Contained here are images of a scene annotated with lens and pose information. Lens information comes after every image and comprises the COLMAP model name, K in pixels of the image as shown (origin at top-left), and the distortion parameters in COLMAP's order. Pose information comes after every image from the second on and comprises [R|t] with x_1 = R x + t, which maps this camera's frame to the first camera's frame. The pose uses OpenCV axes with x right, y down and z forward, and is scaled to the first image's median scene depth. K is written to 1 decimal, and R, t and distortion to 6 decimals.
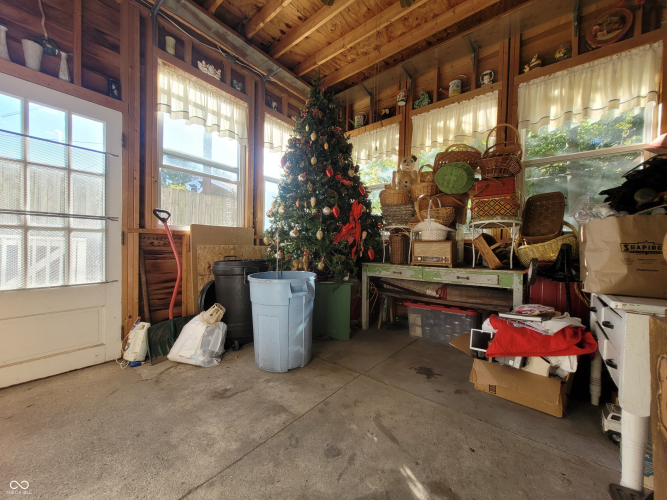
lens RADIAL K [[258.3, 0, 334.6], [0, 258.3, 250.4], [0, 0, 1]] dist [-0.001994, -0.000890]
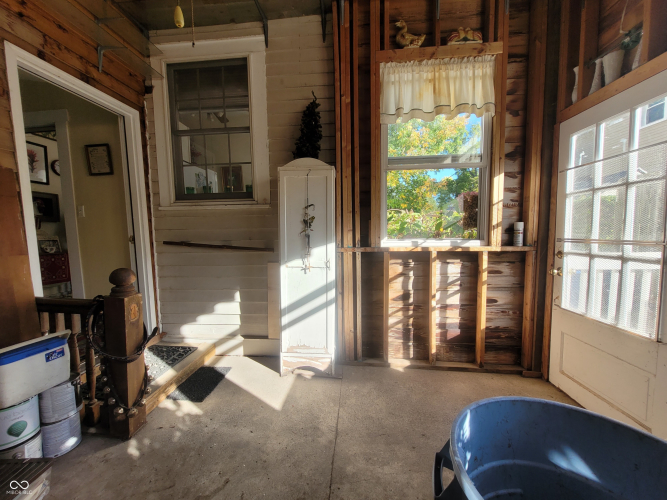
lens RADIAL K [[258.3, 0, 332.4], [0, 258.3, 251.4], [0, 0, 1]] dist [-0.001994, -0.000890]
pose [[-0.832819, 0.042135, -0.551940, 0.174428], [-0.005543, 0.996414, 0.084430, -0.187137], [0.553518, 0.073374, -0.829599, 1.285151]]
